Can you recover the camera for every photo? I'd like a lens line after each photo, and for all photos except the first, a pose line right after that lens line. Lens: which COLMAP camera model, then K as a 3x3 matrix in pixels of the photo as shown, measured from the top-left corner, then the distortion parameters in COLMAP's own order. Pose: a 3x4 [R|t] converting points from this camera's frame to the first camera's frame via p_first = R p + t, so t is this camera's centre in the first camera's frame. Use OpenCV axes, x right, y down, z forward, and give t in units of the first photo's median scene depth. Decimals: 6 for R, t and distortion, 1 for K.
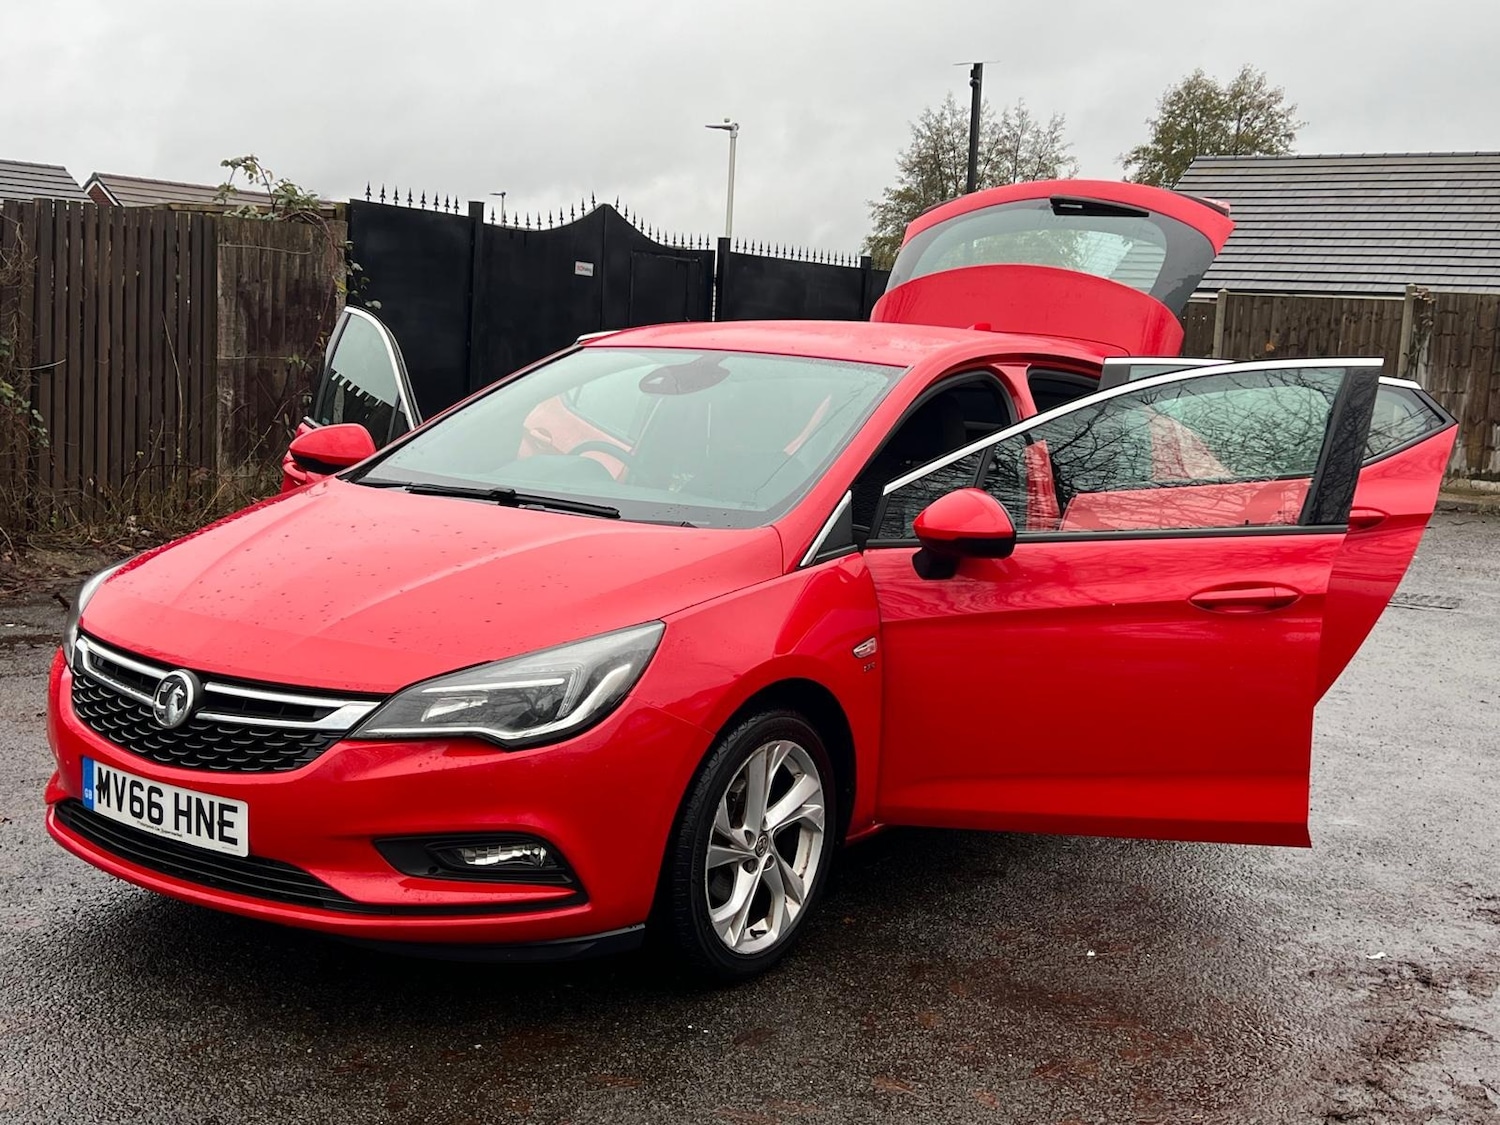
lens RADIAL K [[1834.9, 0, 746.2], [0, 1834.9, 571.8], [0, 0, 1]] dist [0.186242, -0.459786]
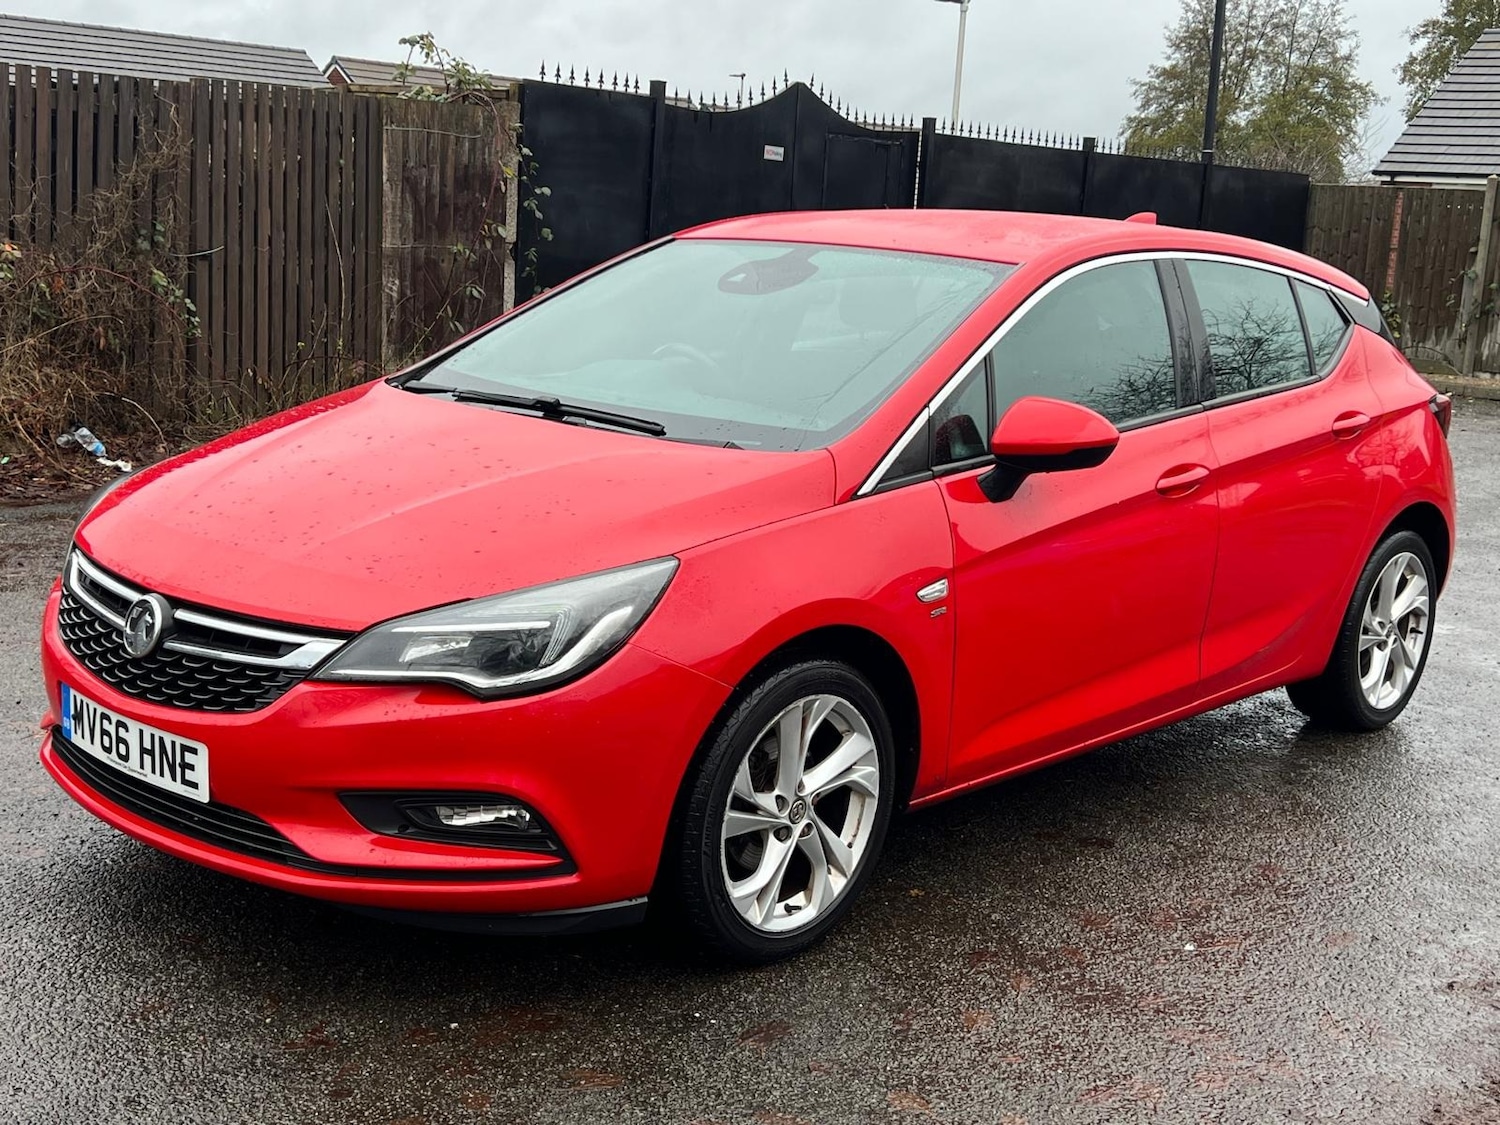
lens RADIAL K [[1879.8, 0, 738.1], [0, 1879.8, 563.2], [0, 0, 1]] dist [0.165167, -0.393987]
pose [[0.991246, 0.029759, -0.128627, 0.092704], [-0.023251, 0.998386, 0.051806, -0.016042], [0.129961, -0.048362, 0.990339, 0.108743]]
